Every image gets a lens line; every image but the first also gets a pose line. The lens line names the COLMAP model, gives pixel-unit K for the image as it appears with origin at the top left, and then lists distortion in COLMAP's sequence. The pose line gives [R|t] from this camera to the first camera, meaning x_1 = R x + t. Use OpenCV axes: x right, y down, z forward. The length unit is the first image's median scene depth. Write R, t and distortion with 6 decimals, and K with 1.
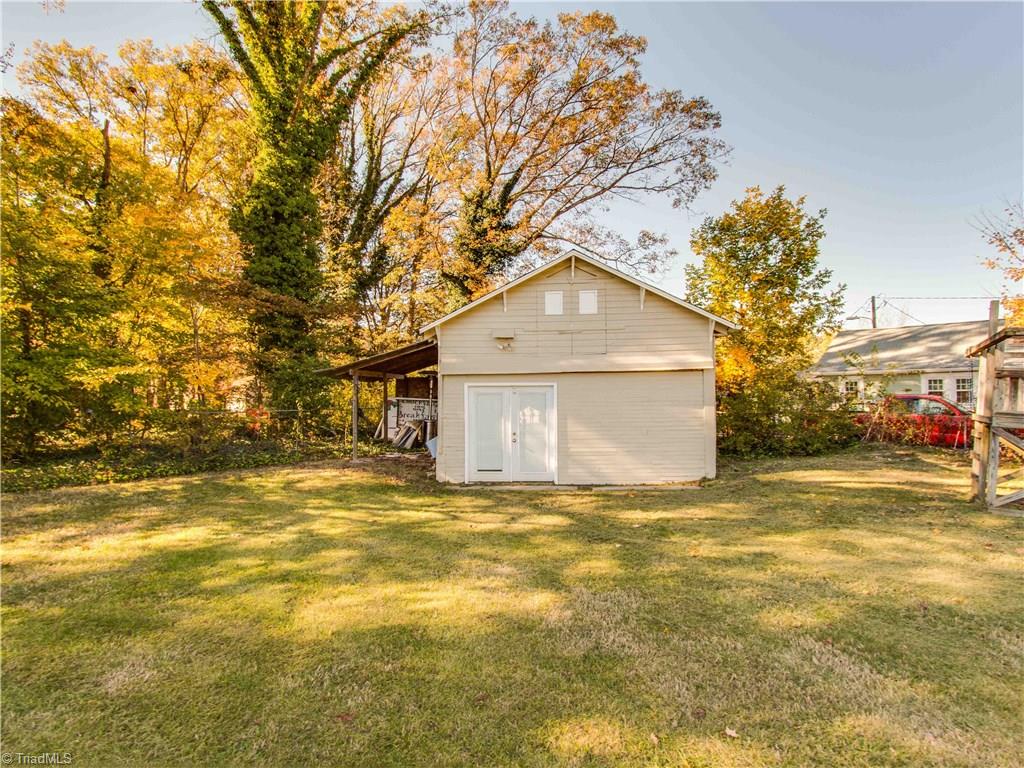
lens RADIAL K [[531.7, 0, 513.6], [0, 531.7, 390.9], [0, 0, 1]] dist [0.003533, -0.001429]
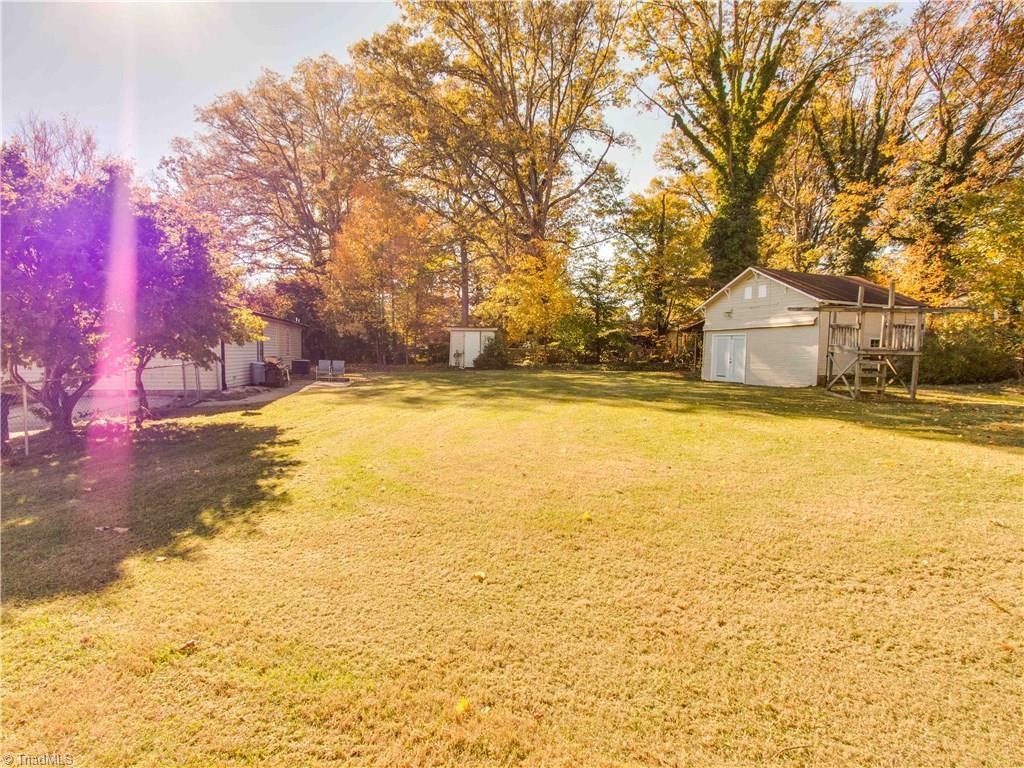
lens RADIAL K [[531.7, 0, 513.6], [0, 531.7, 390.9], [0, 0, 1]] dist [0.003533, -0.001429]
pose [[0.451330, 0.074569, -0.889236, 0.618006], [0.001599, 0.996433, 0.084370, 0.012180], [0.892356, -0.039501, 0.449601, -0.287021]]
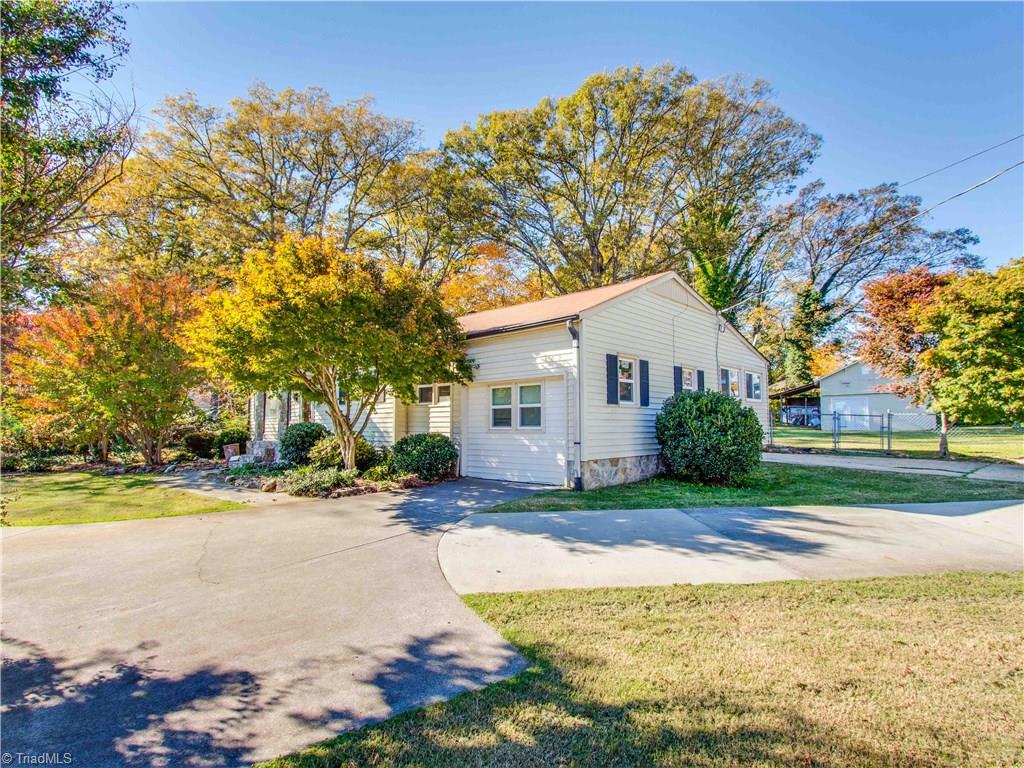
lens RADIAL K [[531.7, 0, 513.6], [0, 531.7, 390.9], [0, 0, 1]] dist [0.003533, -0.001429]
pose [[0.874887, -0.035415, -0.483030, -0.087843], [0.008815, 0.998322, -0.057230, 0.043931], [0.484247, 0.045812, 0.873731, -1.076426]]
